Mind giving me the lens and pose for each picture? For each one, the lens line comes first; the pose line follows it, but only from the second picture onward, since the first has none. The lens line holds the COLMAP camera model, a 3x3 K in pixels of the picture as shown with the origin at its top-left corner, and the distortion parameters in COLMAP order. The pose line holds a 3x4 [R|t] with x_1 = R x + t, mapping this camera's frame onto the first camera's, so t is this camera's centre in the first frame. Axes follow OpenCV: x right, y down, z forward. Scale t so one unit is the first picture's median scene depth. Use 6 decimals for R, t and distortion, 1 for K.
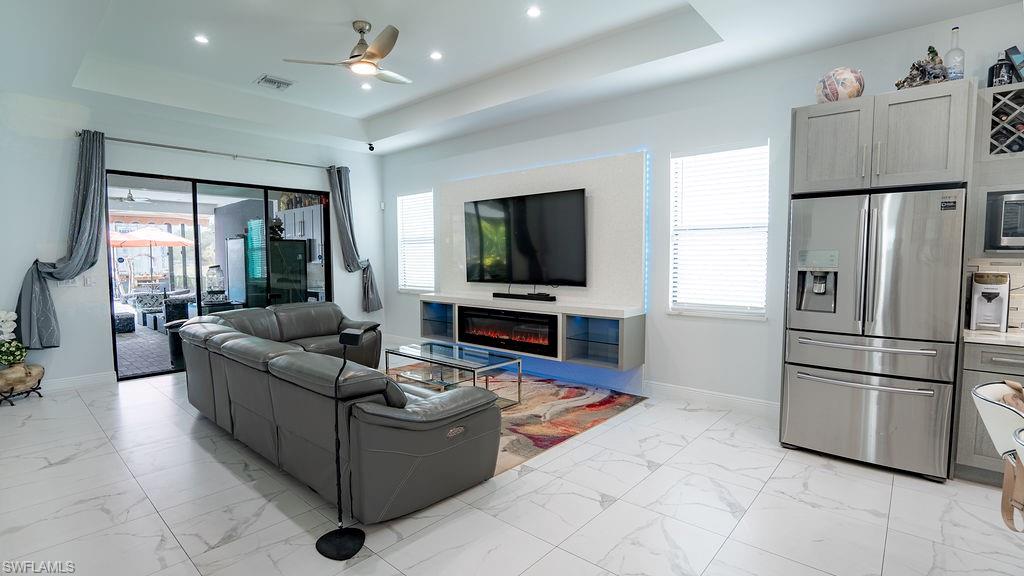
lens RADIAL K [[475.1, 0, 508.7], [0, 475.1, 288.5], [0, 0, 1]] dist [-0.055471, 0.021987]
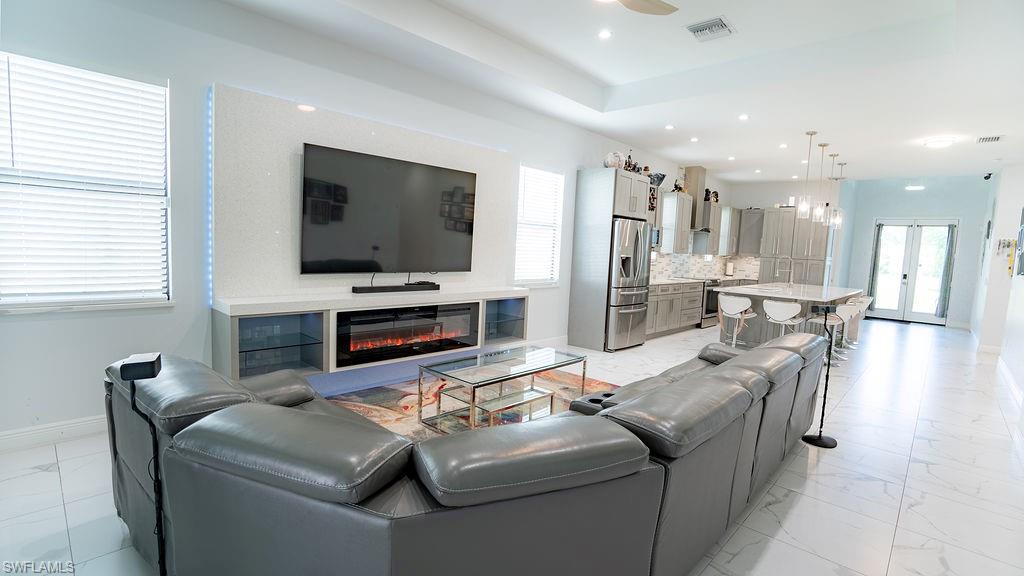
lens RADIAL K [[475.1, 0, 521.1], [0, 475.1, 285.9], [0, 0, 1]] dist [-0.055471, 0.021987]
pose [[0.023822, -0.082018, 0.996346, -0.916316], [0.017720, 0.996507, 0.081608, -0.057679], [-0.999559, 0.015711, 0.025192, 0.945908]]
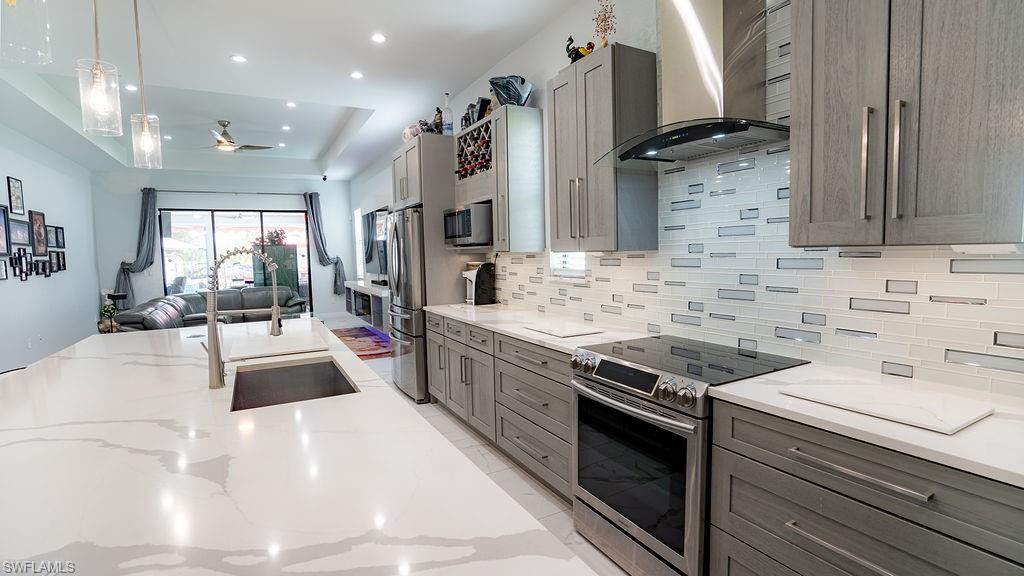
lens RADIAL K [[475.1, 0, 513.7], [0, 475.1, 287.2], [0, 0, 1]] dist [-0.055471, 0.021987]
pose [[0.940418, 0.005541, -0.339974, 1.058977], [-0.000744, 0.999898, 0.014238, 0.012604], [0.340018, -0.013137, 0.940327, -0.205811]]
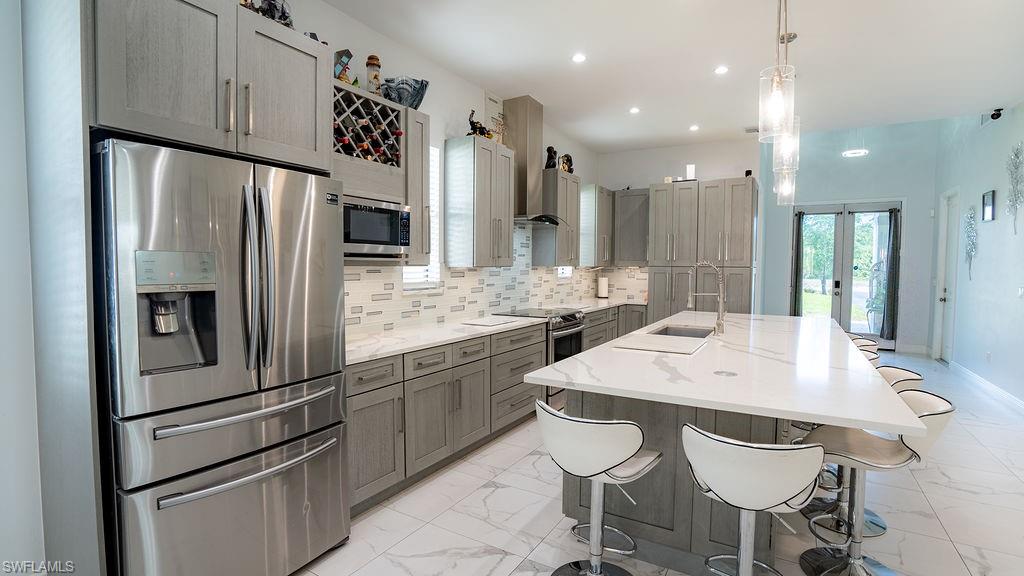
lens RADIAL K [[475.1, 0, 517.2], [0, 475.1, 289.2], [0, 0, 1]] dist [-0.055471, 0.021987]
pose [[-0.188866, -0.048680, 0.980796, 0.064658], [0.060042, 0.996329, 0.061013, -0.032542], [-0.980166, 0.070412, -0.185250, 0.493198]]
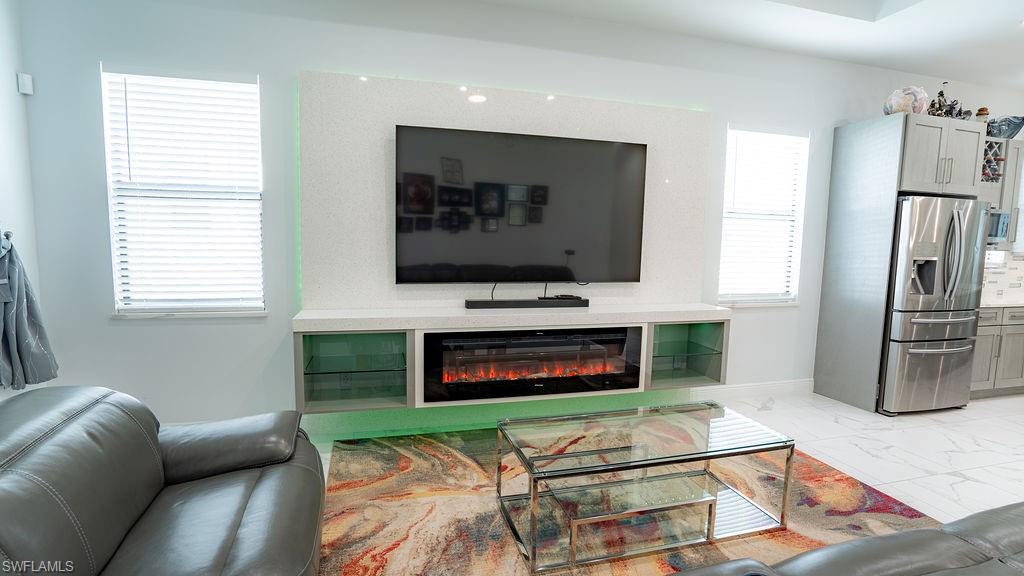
lens RADIAL K [[475.1, 0, 516.6], [0, 475.1, 290.7], [0, 0, 1]] dist [-0.055471, 0.021987]
pose [[0.550706, -0.072483, 0.831546, -0.591332], [0.034744, 0.997350, 0.063926, -0.046358], [-0.833976, -0.006313, 0.551765, 0.825720]]
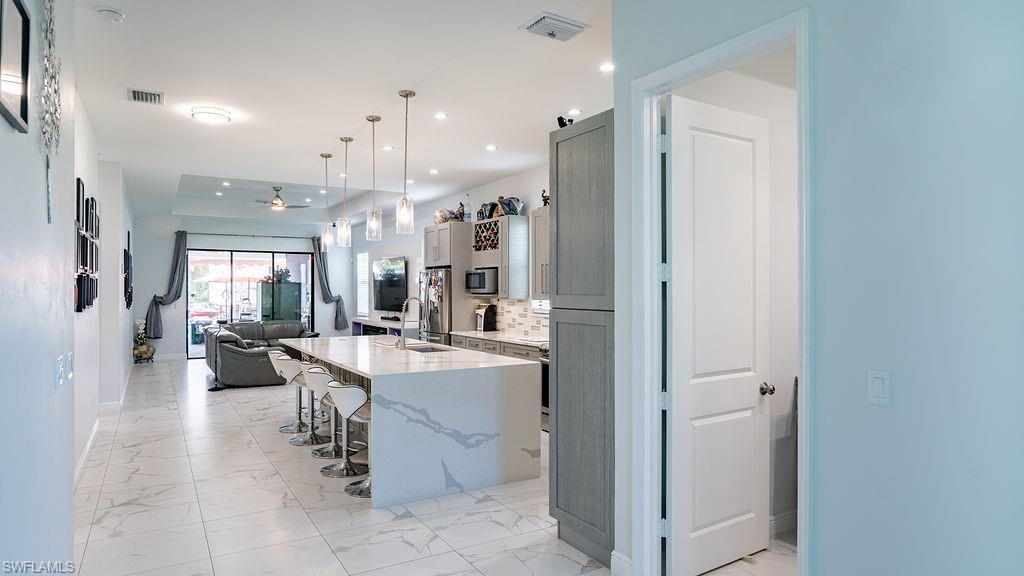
lens RADIAL K [[601.5, 0, 504.4], [0, 601.5, 289.3], [0, 0, 1]] dist [0.000956, 0.008635]
pose [[0.948800, 0.001534, -0.315875, 1.306163], [-0.022364, 0.997805, -0.062329, 0.044865], [0.315086, 0.066202, 0.946751, -1.062560]]
